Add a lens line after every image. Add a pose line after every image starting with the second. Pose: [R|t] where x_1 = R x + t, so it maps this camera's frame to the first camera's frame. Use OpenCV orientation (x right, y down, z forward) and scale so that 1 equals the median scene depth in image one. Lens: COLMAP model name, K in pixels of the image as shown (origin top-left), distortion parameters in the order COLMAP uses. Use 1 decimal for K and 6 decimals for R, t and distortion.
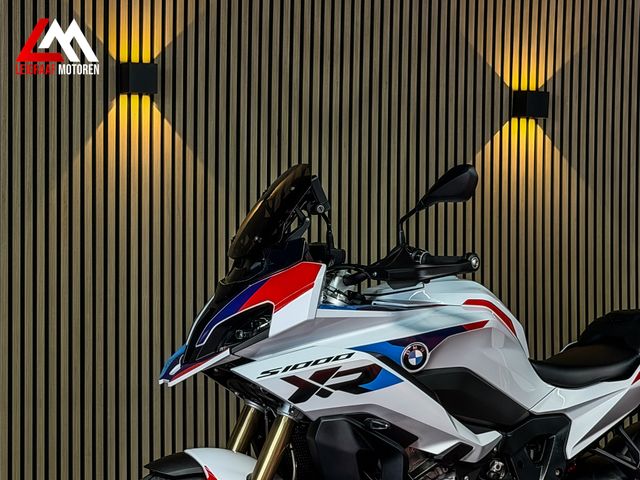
lens RADIAL K [[1413.0, 0, 319.0], [0, 1413.0, 240.7], [0, 0, 1]] dist [0.099198, 0.000000]
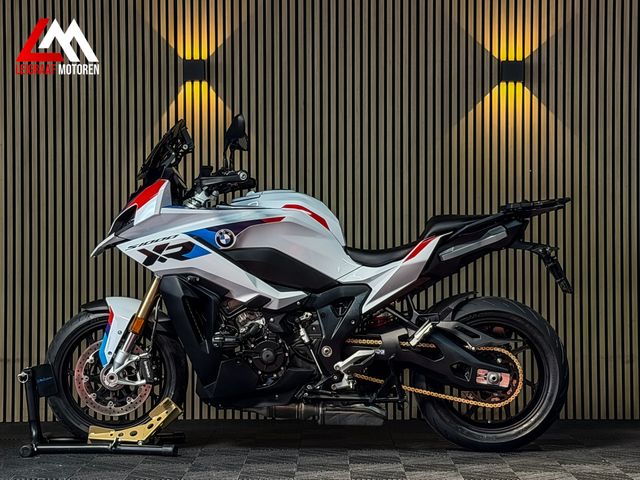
lens RADIAL K [[1413.0, 0, 319.4], [0, 1413.0, 243.6], [0, 0, 1]] dist [0.099198, 0.000000]
pose [[0.897417, -0.007017, -0.441127, 0.708949], [0.009293, 0.999952, 0.002998, 0.069780], [0.441085, -0.006790, 0.897440, -0.298219]]
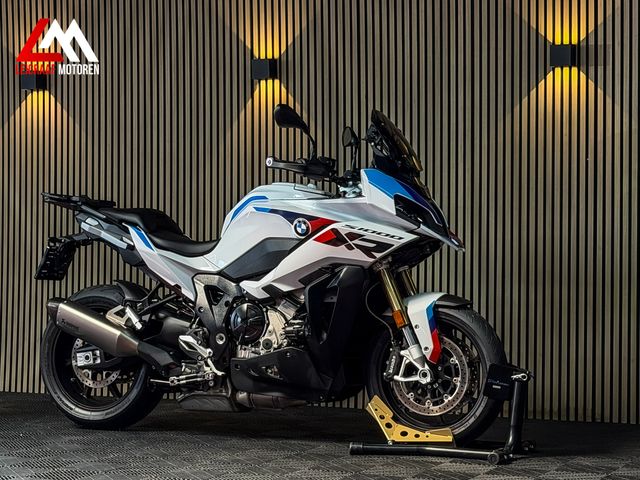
lens RADIAL K [[1434.5, 0, 315.3], [0, 1434.5, 238.1], [0, 0, 1]] dist [0.119519, 0.000000]
pose [[0.642600, -0.002700, -0.766197, 1.228284], [0.004368, 0.999990, 0.000139, 0.077419], [0.766189, -0.003436, 0.642606, 0.038924]]
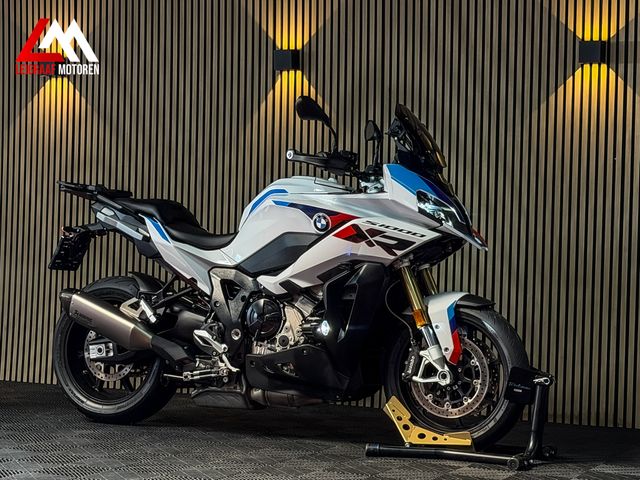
lens RADIAL K [[1434.5, 0, 314.8], [0, 1434.5, 235.2], [0, 0, 1]] dist [0.119519, 0.000000]
pose [[0.632629, 0.013605, -0.774335, 1.204024], [-0.017369, 0.999843, 0.003376, 0.074912], [0.774260, 0.011314, 0.632766, 0.056936]]
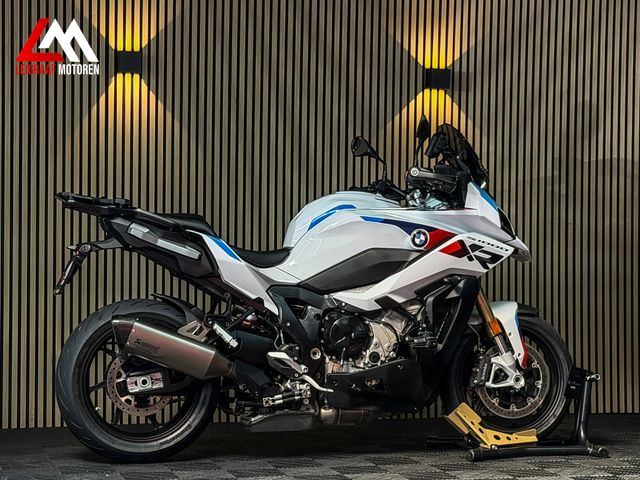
lens RADIAL K [[1434.5, 0, 309.6], [0, 1434.5, 232.1], [0, 0, 1]] dist [0.119519, 0.000000]
pose [[0.983415, 0.006224, -0.181265, 0.349607], [-0.007254, 0.999961, -0.005024, 0.069406], [0.181227, 0.006255, 0.983421, -0.433649]]
